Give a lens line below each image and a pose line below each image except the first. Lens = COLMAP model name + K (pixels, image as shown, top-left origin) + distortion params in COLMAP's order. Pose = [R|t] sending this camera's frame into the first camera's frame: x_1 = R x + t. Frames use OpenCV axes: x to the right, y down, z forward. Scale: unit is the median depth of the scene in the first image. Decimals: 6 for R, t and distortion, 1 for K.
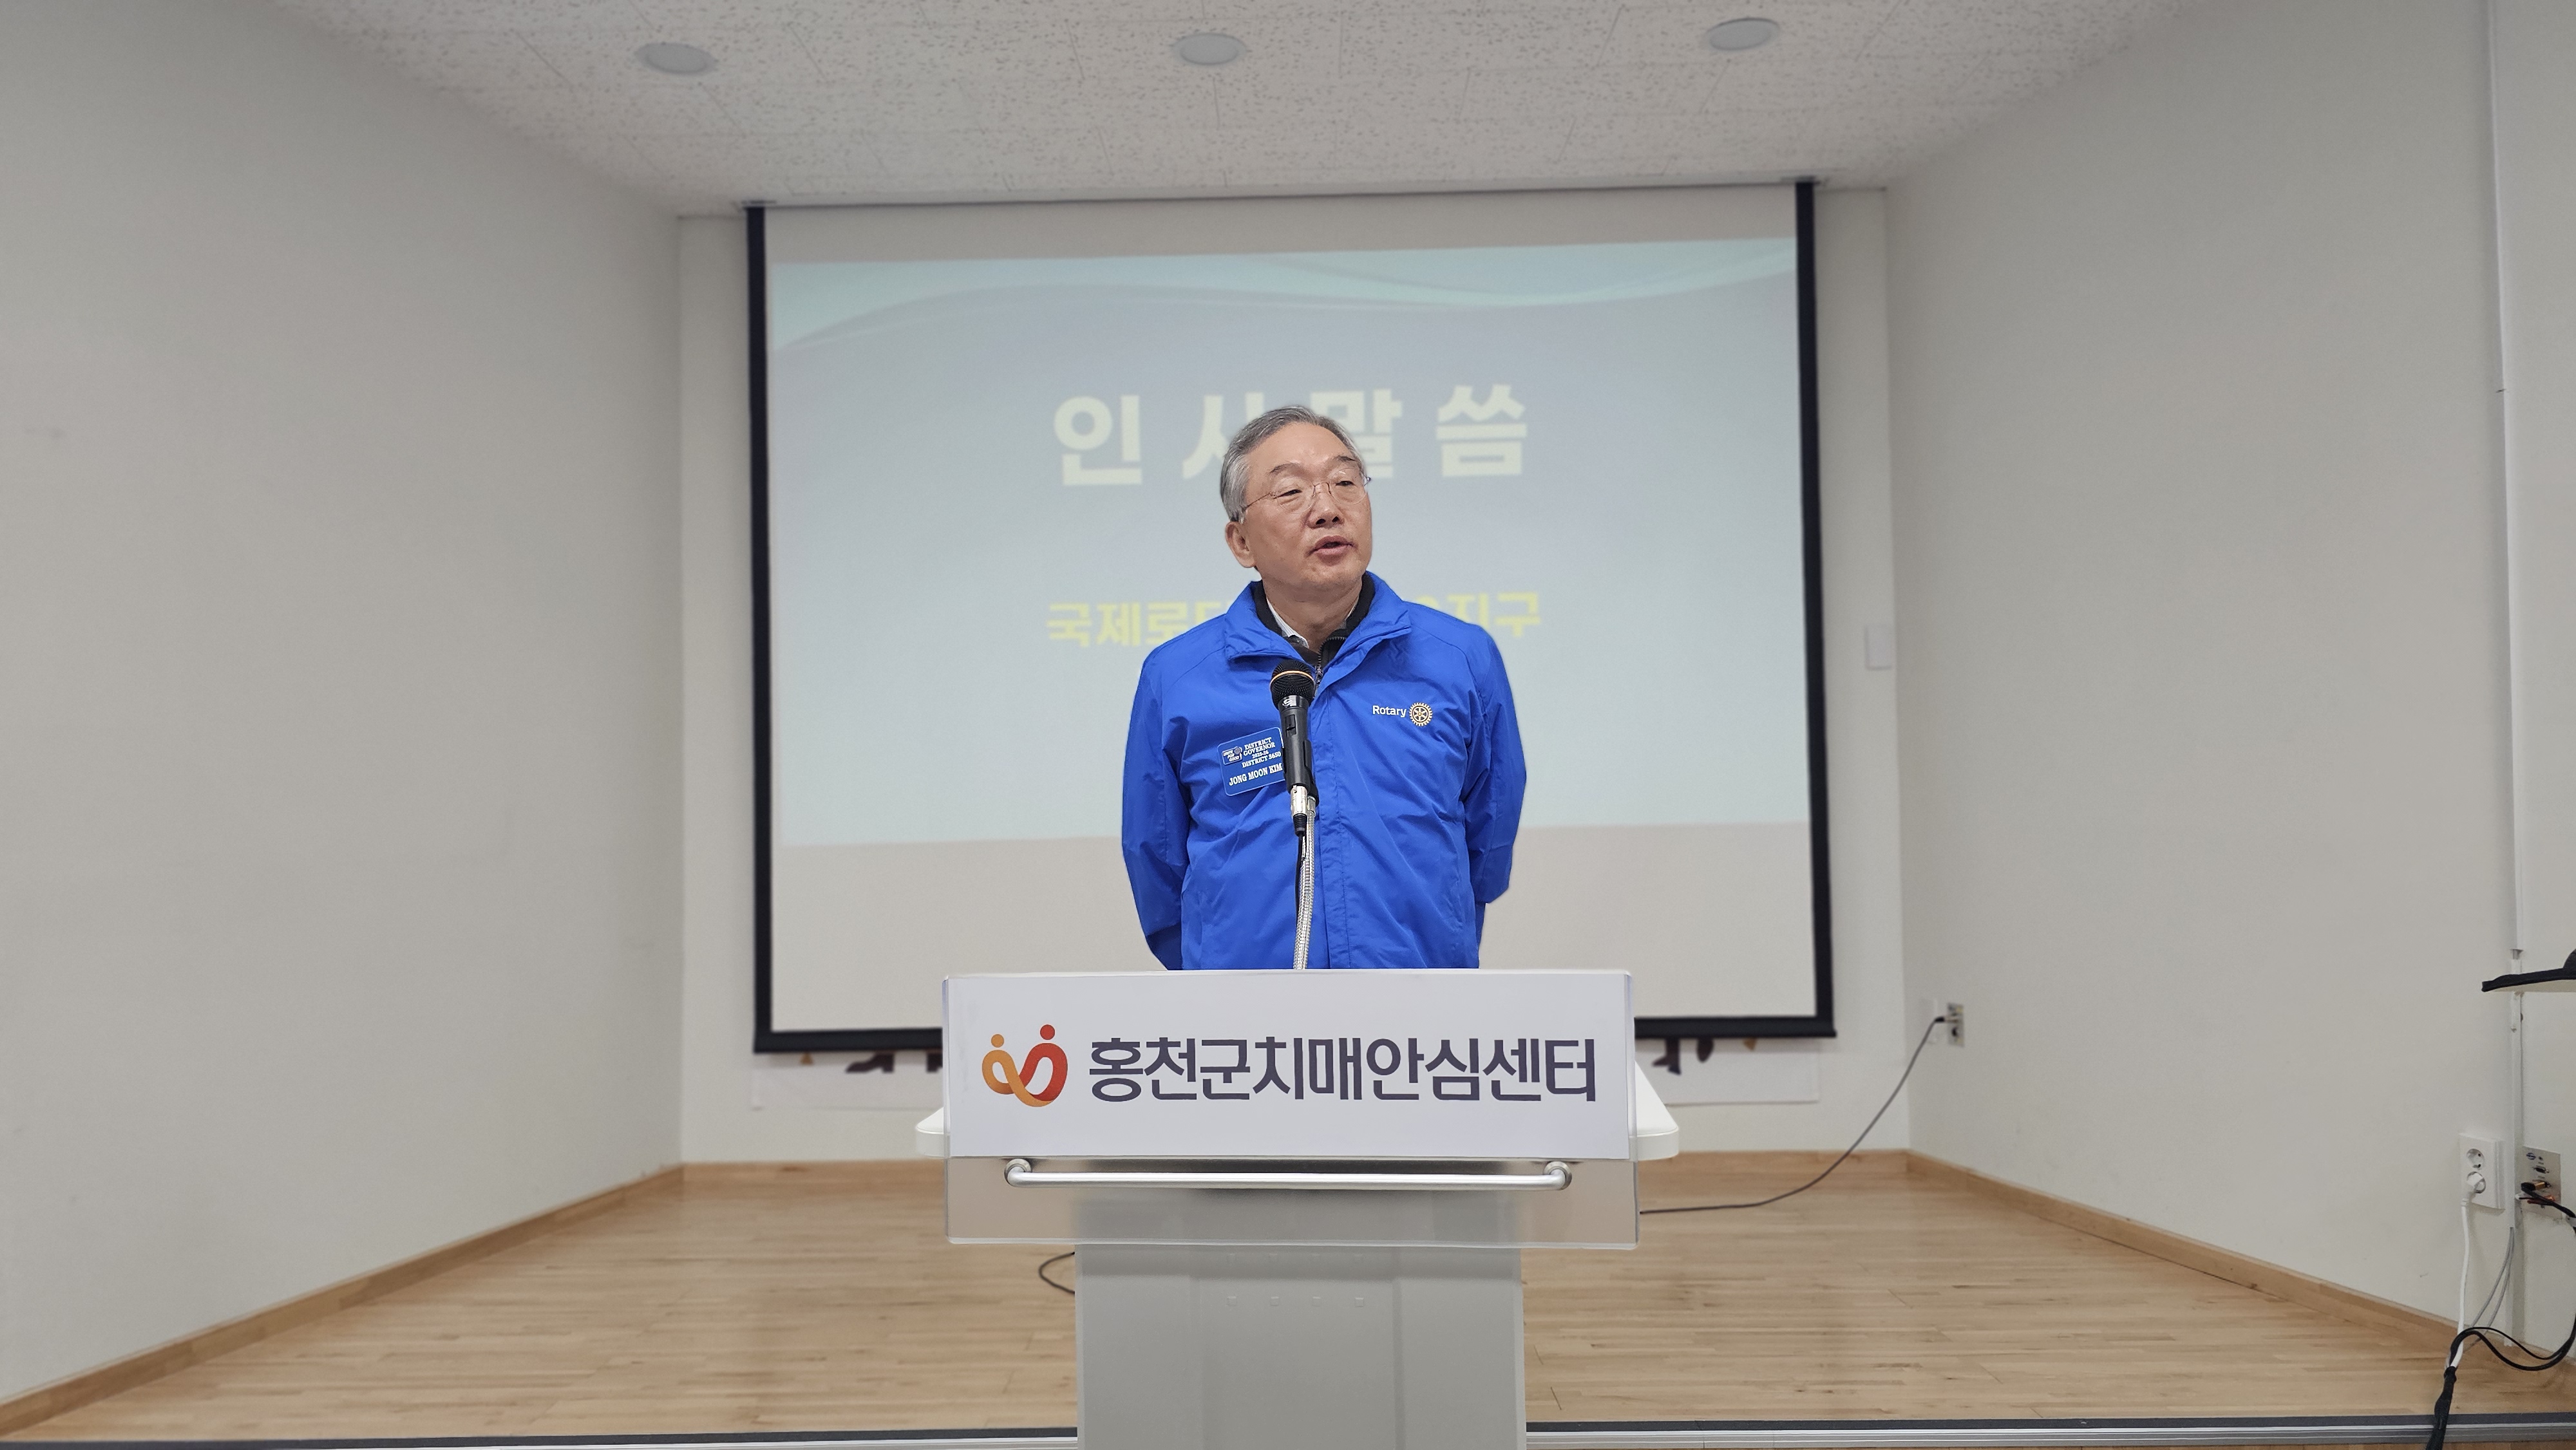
lens RADIAL K [[1743.6, 0, 1267.9], [0, 1743.6, 733.5], [0, 0, 1]] dist [0.025860, -0.003530]
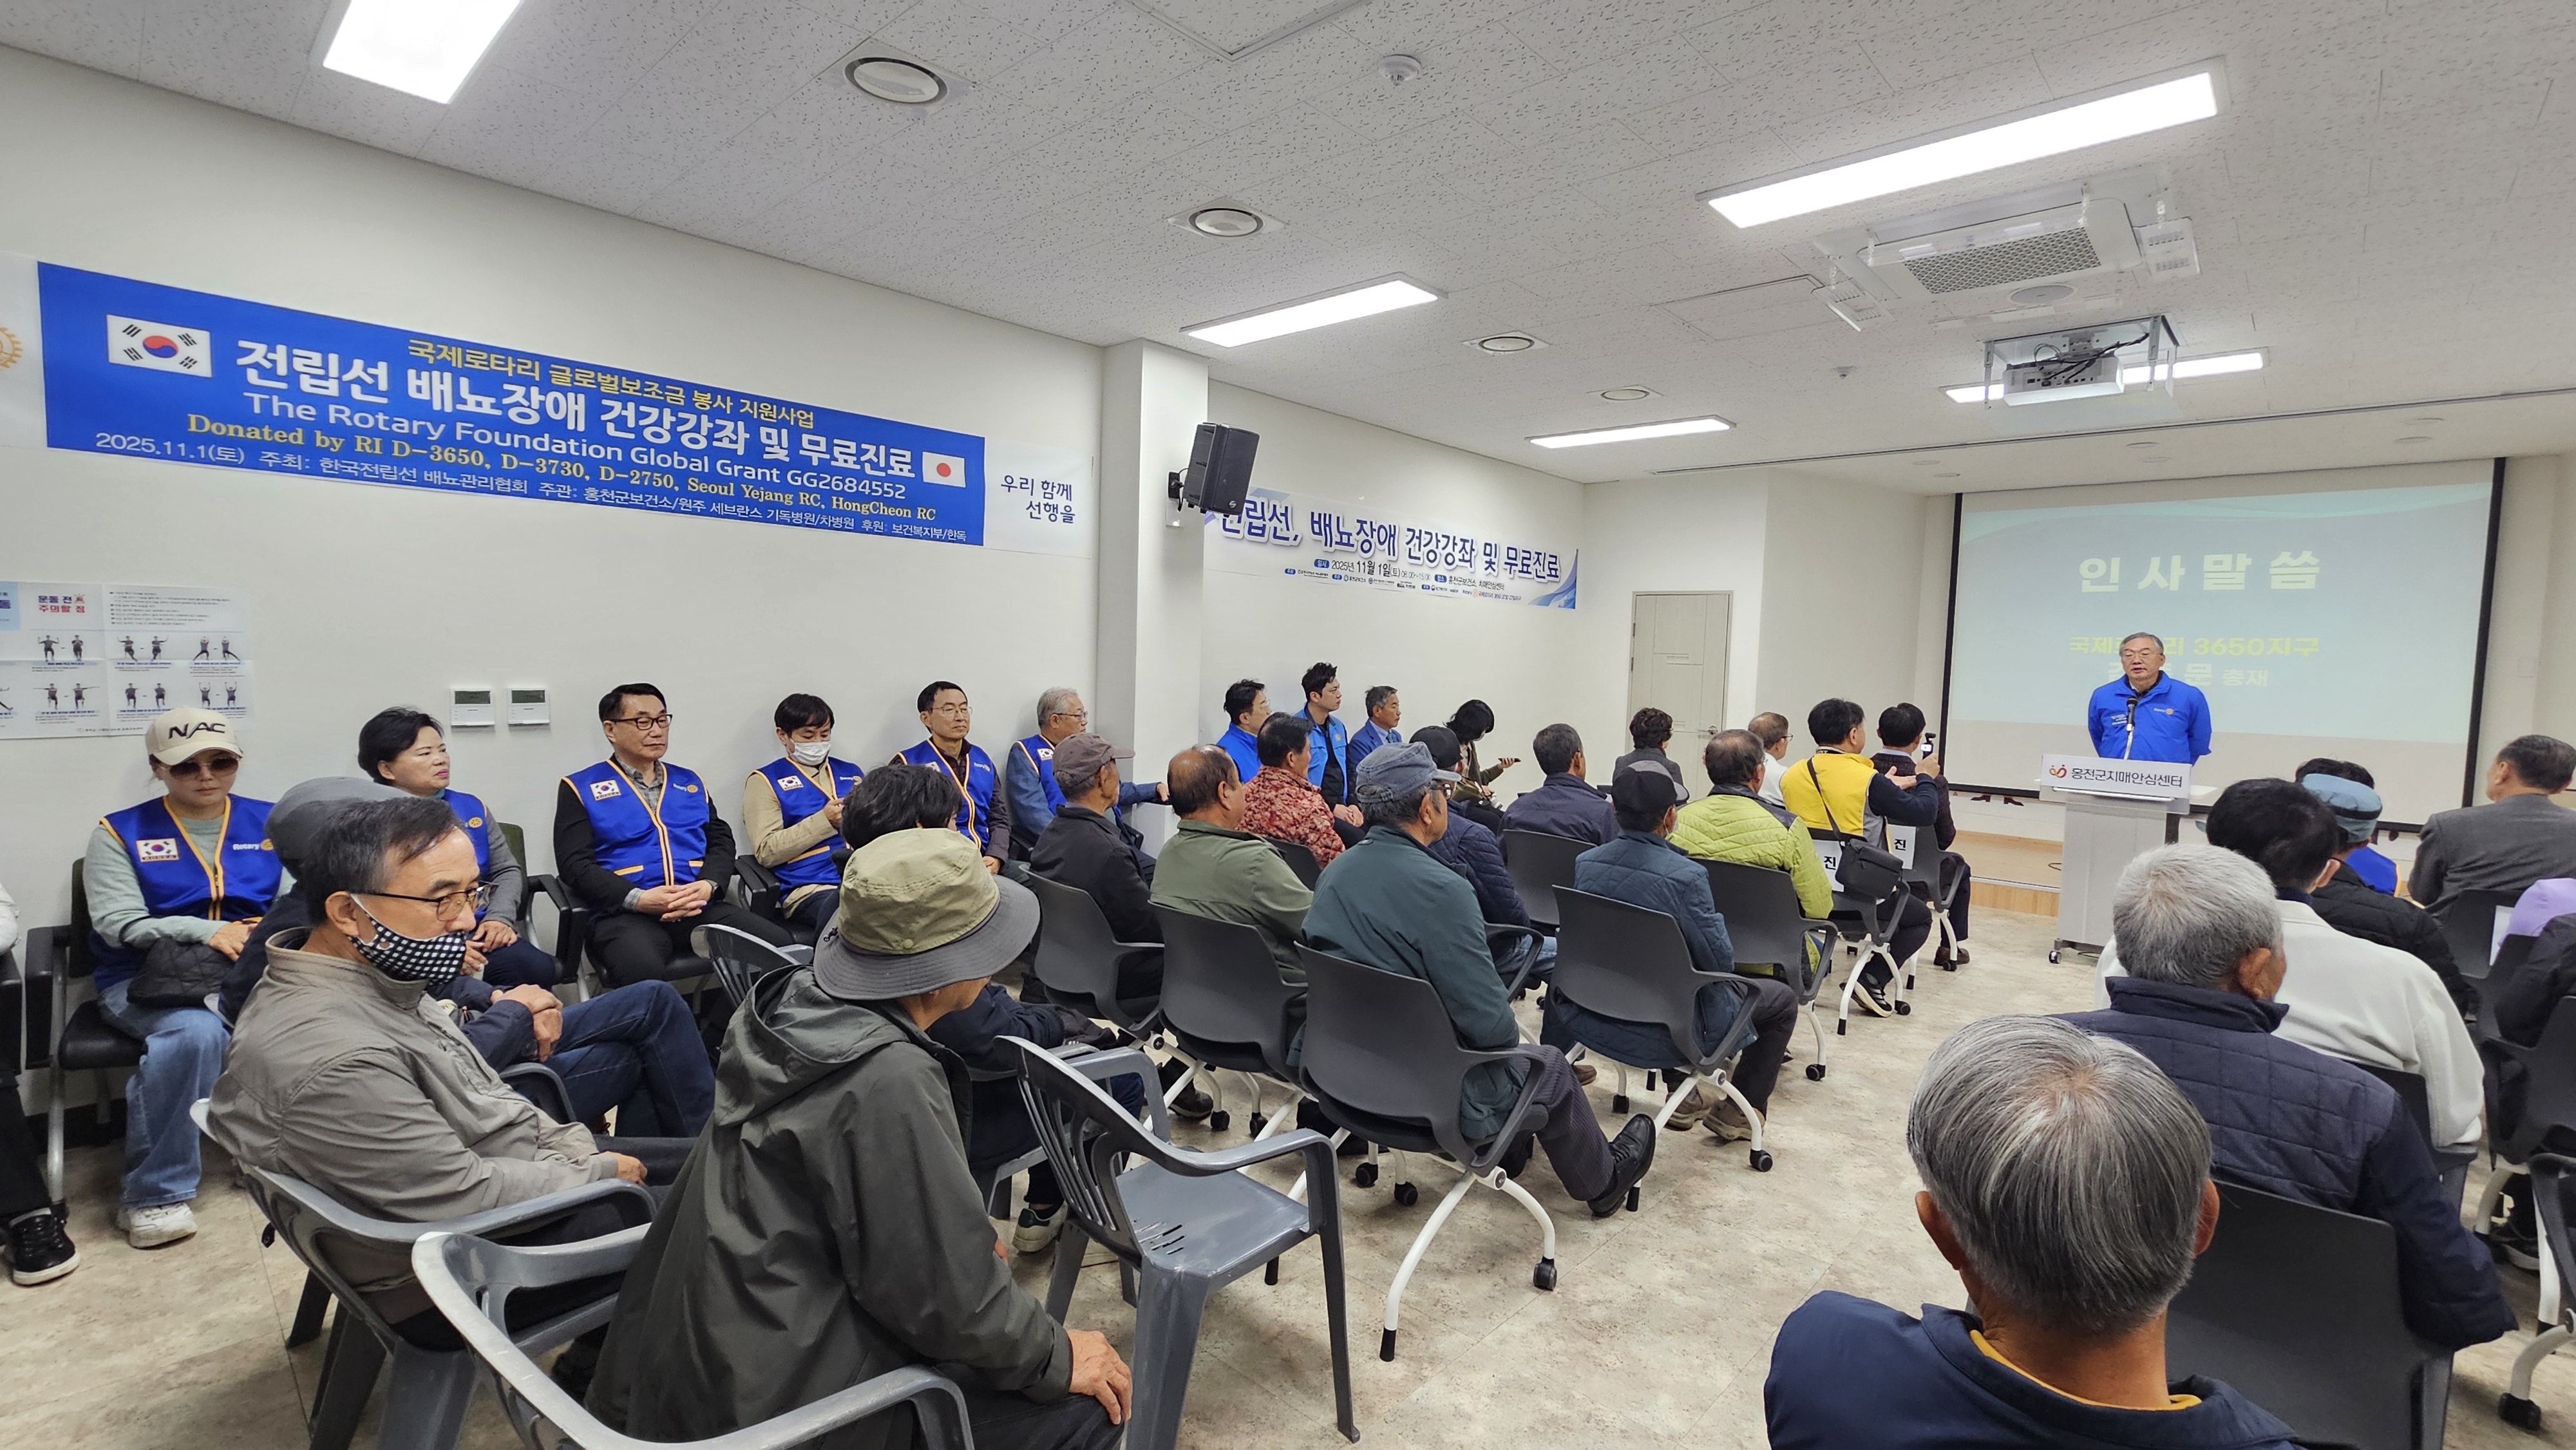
lens RADIAL K [[1121.5, 0, 1289.7], [0, 1121.5, 725.8], [0, 0, 1]] dist [-0.001172, 0.000911]
pose [[0.746683, 0.083924, -0.659864, 0.179582], [-0.021442, 0.994530, 0.102224, -0.124873], [0.664834, -0.062180, 0.744398, -1.548473]]
